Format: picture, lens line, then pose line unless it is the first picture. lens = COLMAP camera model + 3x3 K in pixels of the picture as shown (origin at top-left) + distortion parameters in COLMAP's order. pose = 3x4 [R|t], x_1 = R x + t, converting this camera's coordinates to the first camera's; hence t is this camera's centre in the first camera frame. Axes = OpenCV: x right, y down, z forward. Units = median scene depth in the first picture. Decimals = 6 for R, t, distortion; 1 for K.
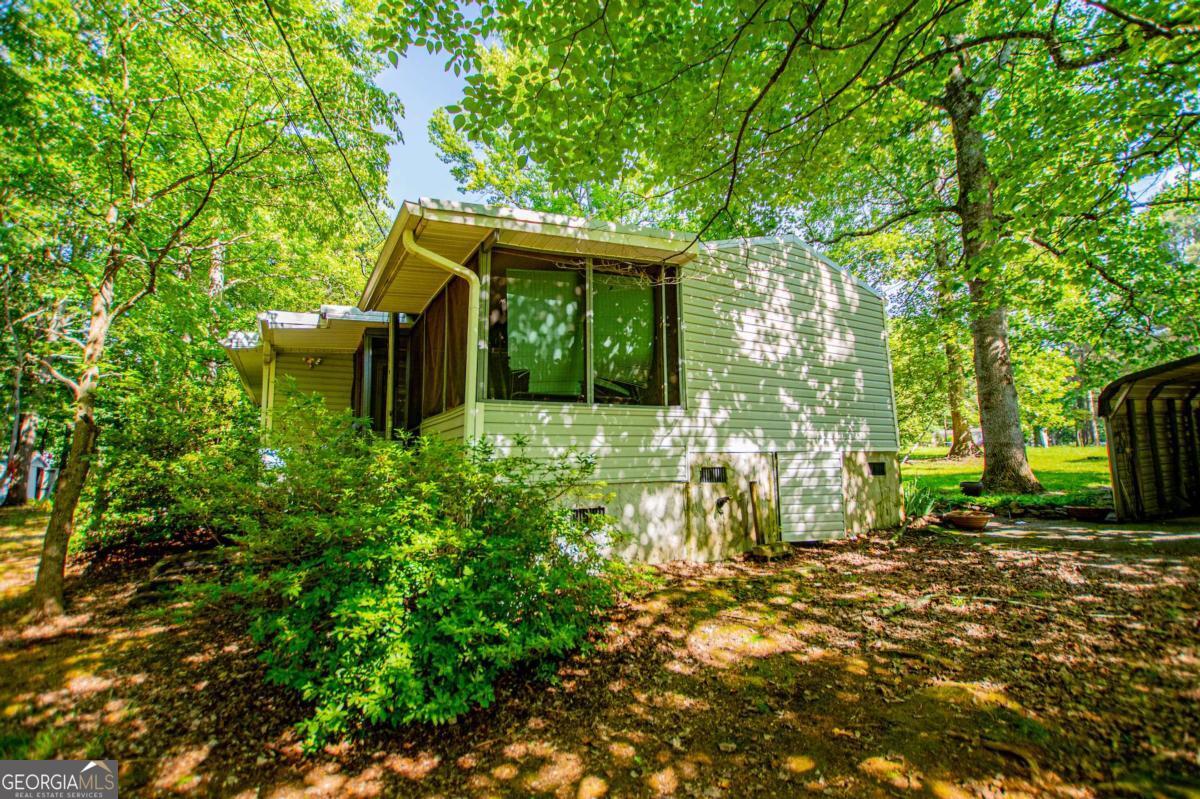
lens RADIAL K [[534.2, 0, 600.0], [0, 534.2, 399.5], [0, 0, 1]] dist [-0.029042, 0.002044]
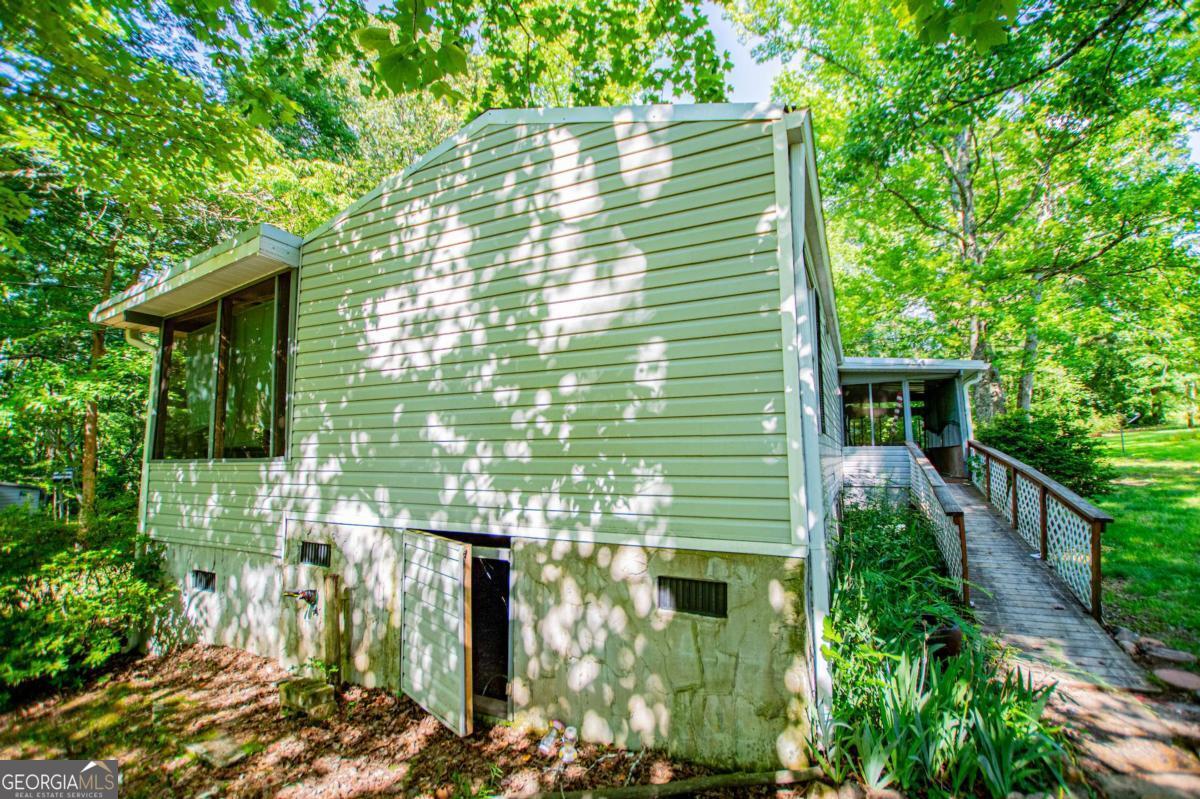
lens RADIAL K [[534.2, 0, 600.0], [0, 534.2, 399.5], [0, 0, 1]] dist [-0.029042, 0.002044]
pose [[0.566083, -0.071720, -0.821223, 0.895193], [0.102070, 0.994640, -0.016506, -0.009174], [0.818005, -0.074479, 0.570369, 0.827963]]
